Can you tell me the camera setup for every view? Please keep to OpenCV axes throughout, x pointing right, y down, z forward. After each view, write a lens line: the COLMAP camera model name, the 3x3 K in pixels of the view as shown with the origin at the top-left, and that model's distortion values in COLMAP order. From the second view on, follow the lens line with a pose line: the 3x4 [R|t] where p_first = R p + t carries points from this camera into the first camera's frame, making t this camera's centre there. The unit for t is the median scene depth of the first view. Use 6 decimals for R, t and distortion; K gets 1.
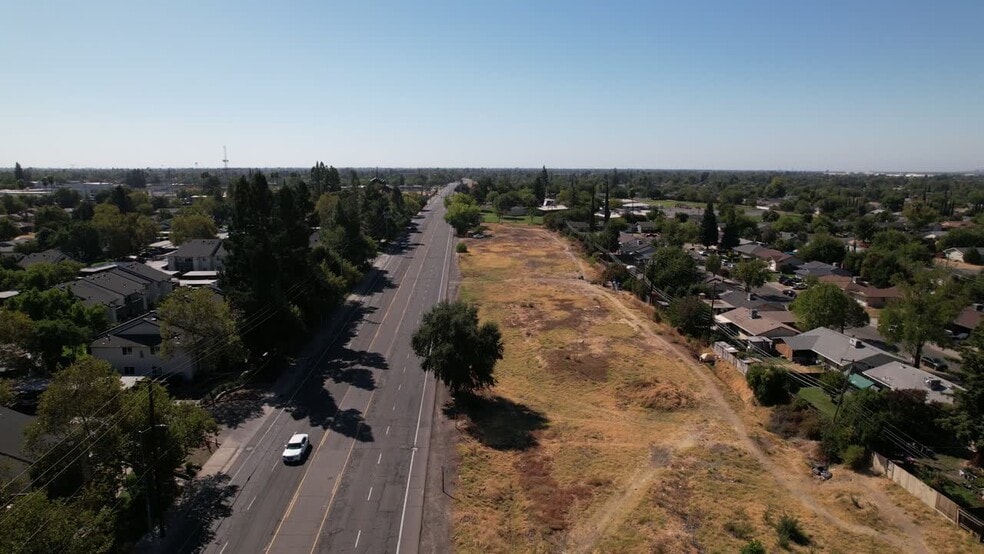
lens RADIAL K [[622.9, 0, 492.0], [0, 622.9, 277.0], [0, 0, 1]] dist [-0.039996, 0.001827]
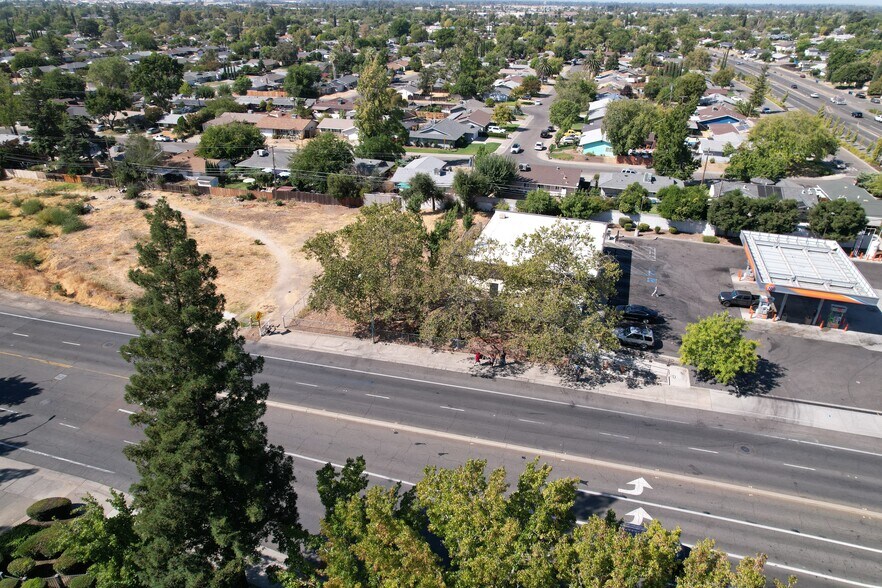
lens RADIAL K [[566.8, 0, 441.0], [0, 566.8, 294.0], [0, 0, 1]] dist [-0.074569, 0.070697]
pose [[0.329292, -0.444548, 0.833033, -0.217356], [0.158283, 0.895741, 0.415445, 0.036577], [-0.930867, -0.004947, 0.365325, -0.358264]]
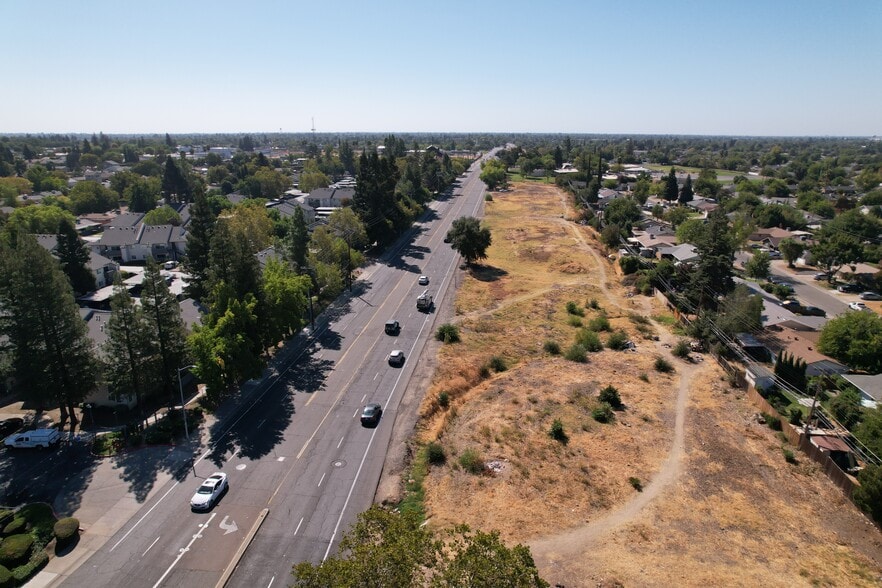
lens RADIAL K [[566.8, 0, 441.0], [0, 566.8, 294.0], [0, 0, 1]] dist [-0.074569, 0.070697]
pose [[0.986194, 0.043856, -0.159679, 0.064676], [-0.026612, 0.993732, 0.108571, 0.037808], [0.163440, -0.102822, 0.981180, -0.348455]]
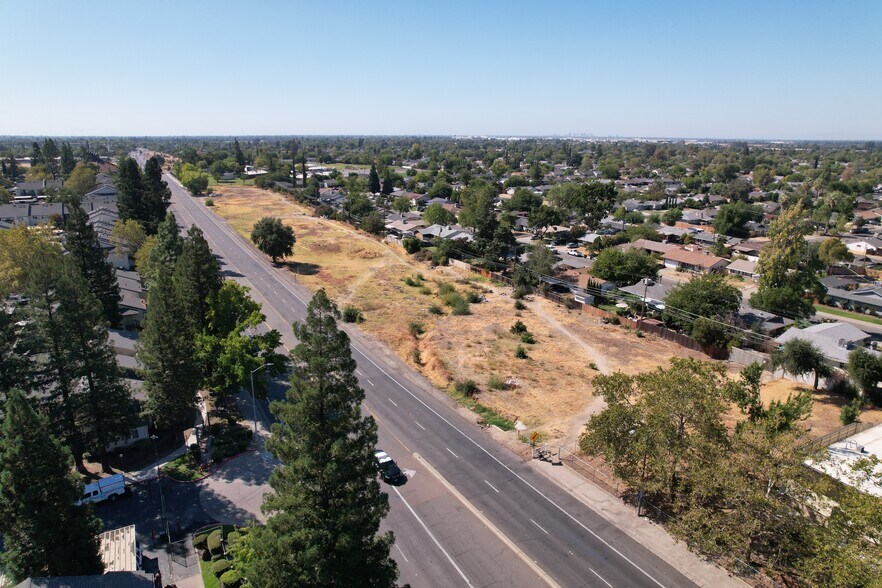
lens RADIAL K [[566.8, 0, 441.0], [0, 566.8, 294.0], [0, 0, 1]] dist [-0.074569, 0.070697]
pose [[0.892781, -0.122466, 0.433526, -0.162394], [0.076675, 0.989607, 0.121653, 0.044906], [-0.443918, -0.075369, 0.892892, -0.391970]]
